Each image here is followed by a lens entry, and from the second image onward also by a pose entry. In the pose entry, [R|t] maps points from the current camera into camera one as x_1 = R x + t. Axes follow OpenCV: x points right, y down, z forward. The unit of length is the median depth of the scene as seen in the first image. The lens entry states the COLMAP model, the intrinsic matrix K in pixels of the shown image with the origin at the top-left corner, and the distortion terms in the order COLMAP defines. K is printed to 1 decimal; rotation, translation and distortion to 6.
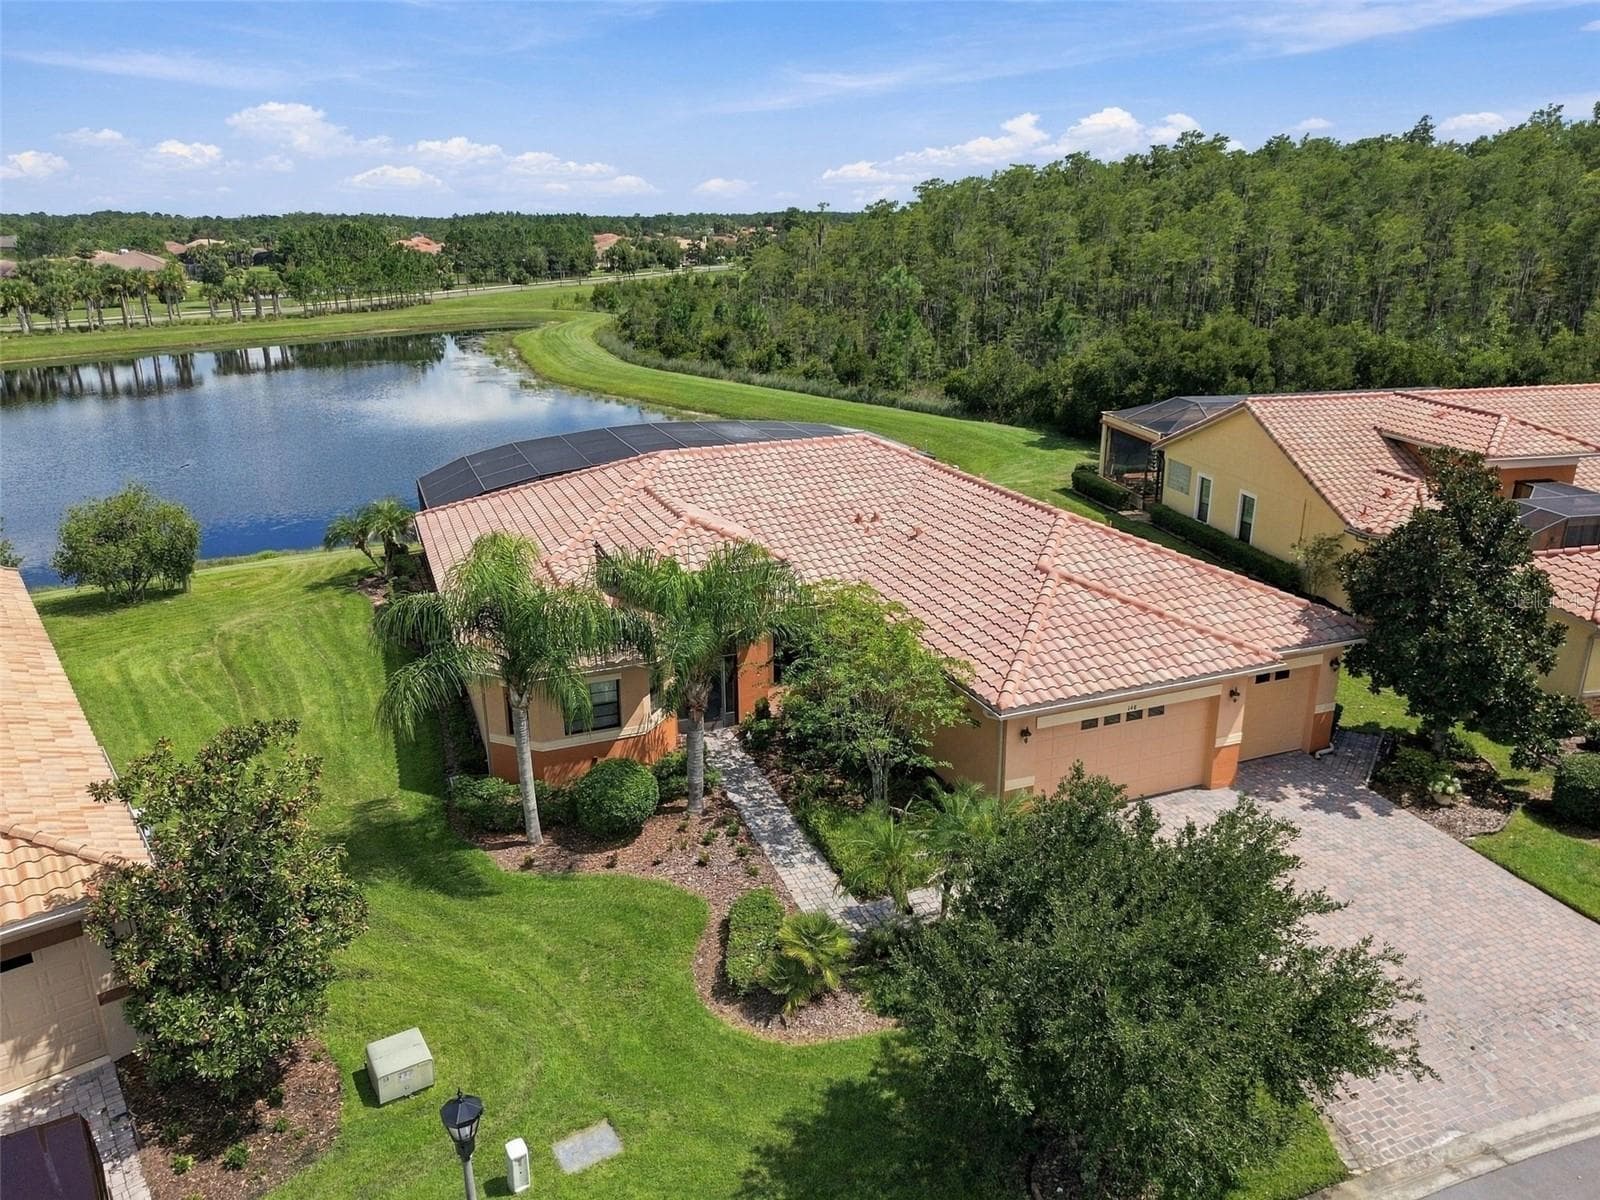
lens RADIAL K [[1138.3, 0, 803.7], [0, 1138.3, 627.3], [0, 0, 1]] dist [0.065017, -0.052877]
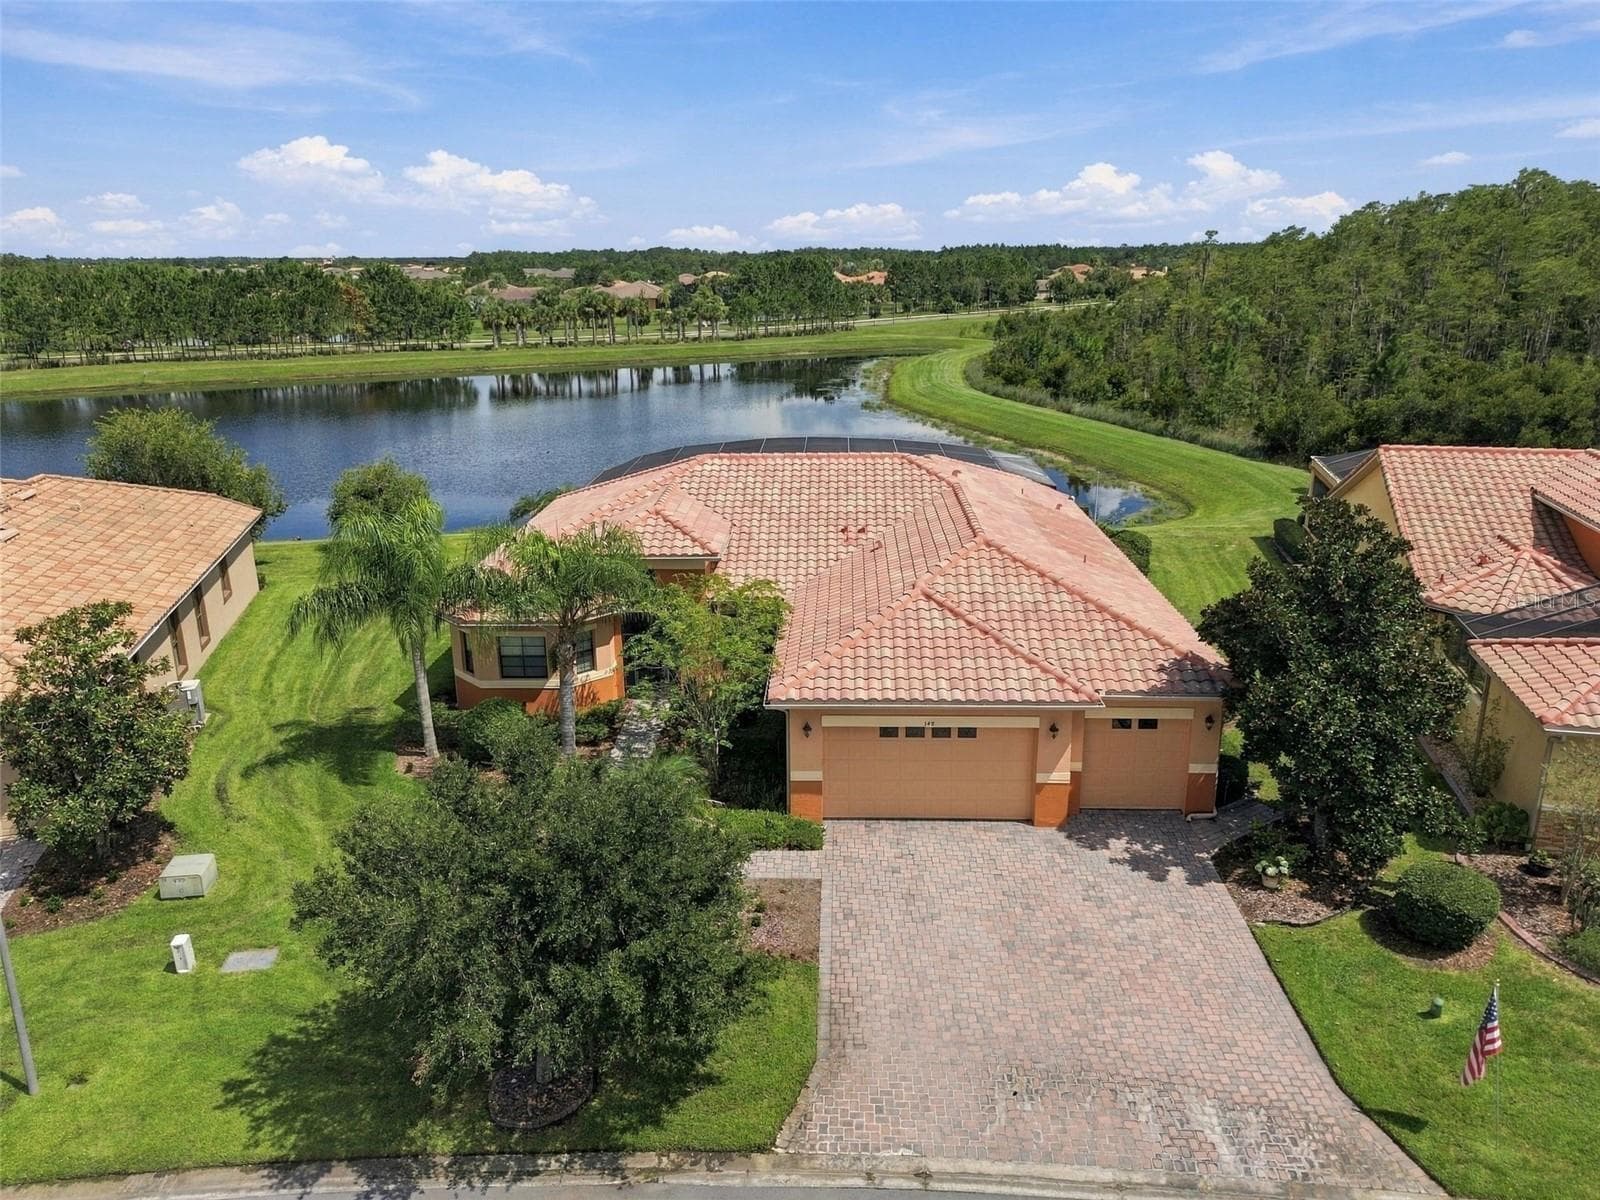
lens RADIAL K [[1149.0, 0, 800.0], [0, 1149.0, 600.0], [0, 0, 1]] dist [0.097612, -0.109369]
pose [[0.914887, 0.115380, -0.386870, 0.176998], [-0.134177, 0.990717, -0.021837, -0.000250], [0.380759, 0.071887, 0.921876, 0.000065]]
